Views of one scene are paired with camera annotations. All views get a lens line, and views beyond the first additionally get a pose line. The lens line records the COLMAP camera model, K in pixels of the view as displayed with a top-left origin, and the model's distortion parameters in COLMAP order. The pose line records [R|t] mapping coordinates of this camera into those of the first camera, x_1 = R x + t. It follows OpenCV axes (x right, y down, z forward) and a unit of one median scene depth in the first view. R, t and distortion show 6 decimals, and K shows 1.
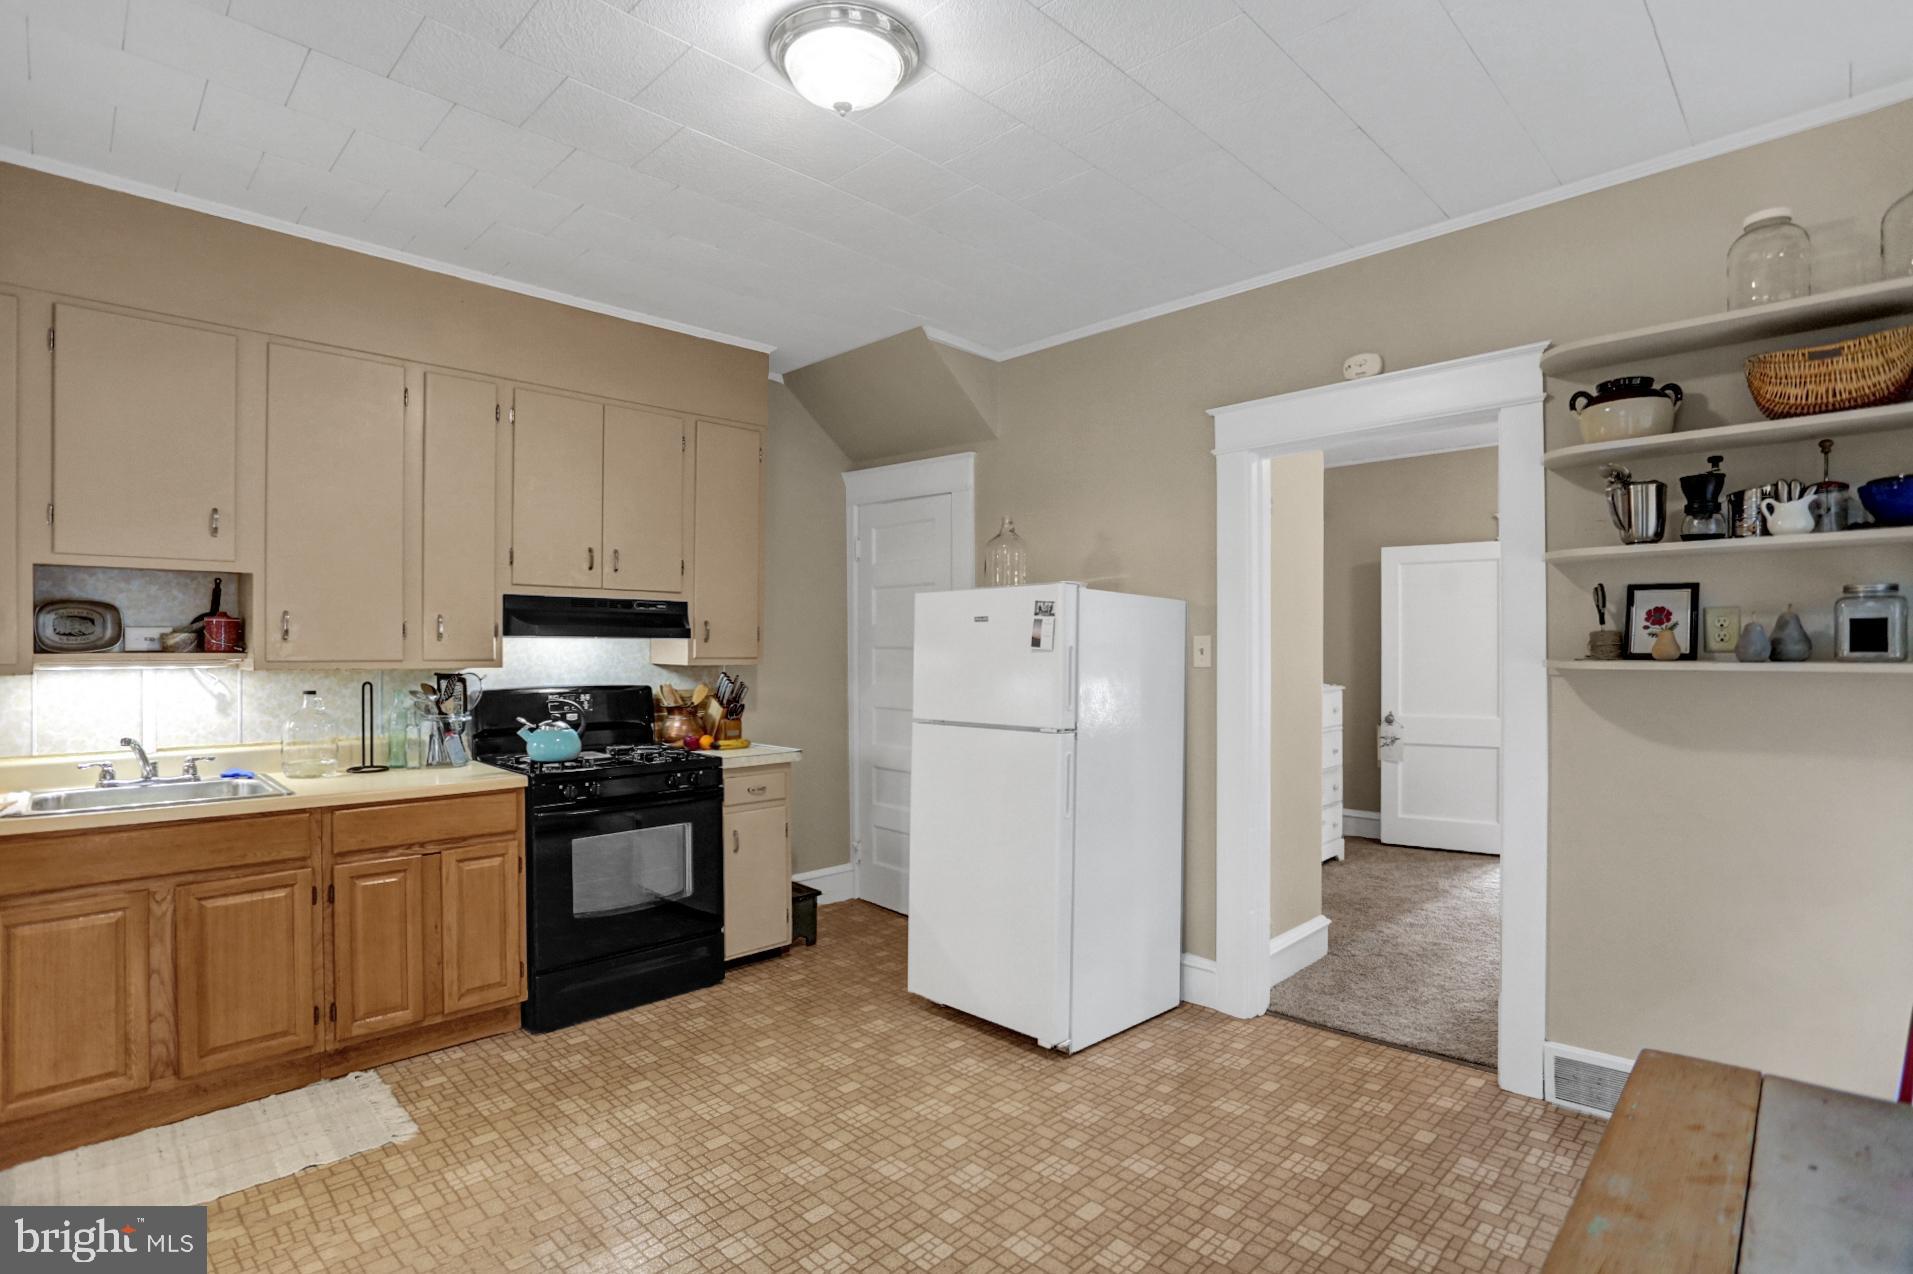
lens RADIAL K [[944.5, 0, 954.2], [0, 944.5, 649.7], [0, 0, 1]] dist [-0.033857, 0.000527]
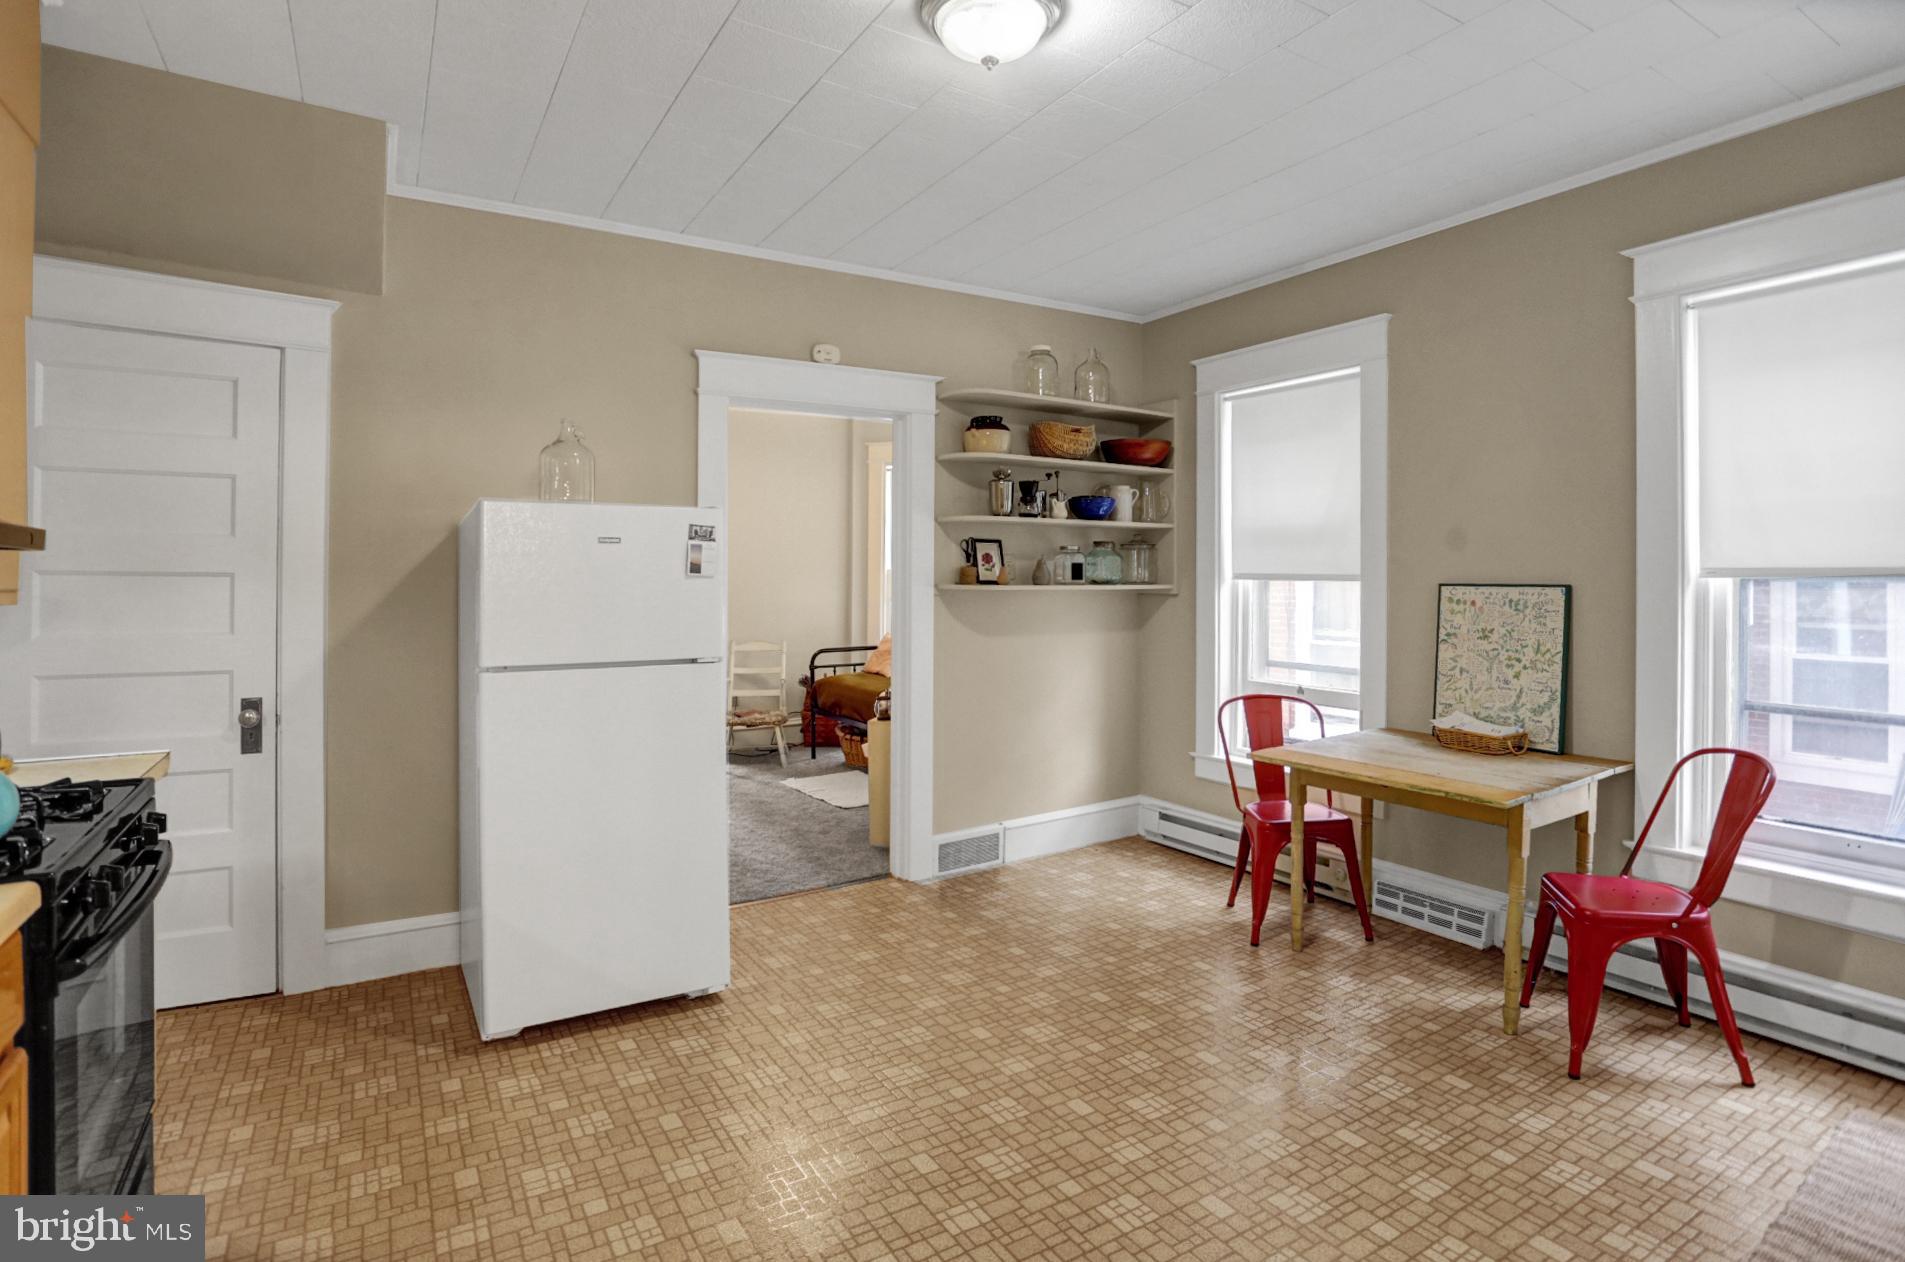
lens RADIAL K [[963.7, 0, 935.1], [0, 963.7, 564.1], [0, 0, 1]] dist [-0.023087, -0.000035]
pose [[0.251706, 0.018126, 0.967634, -0.848251], [-0.001090, 0.999829, -0.018445, 0.005725], [-0.967803, 0.003588, 0.251683, 0.570710]]
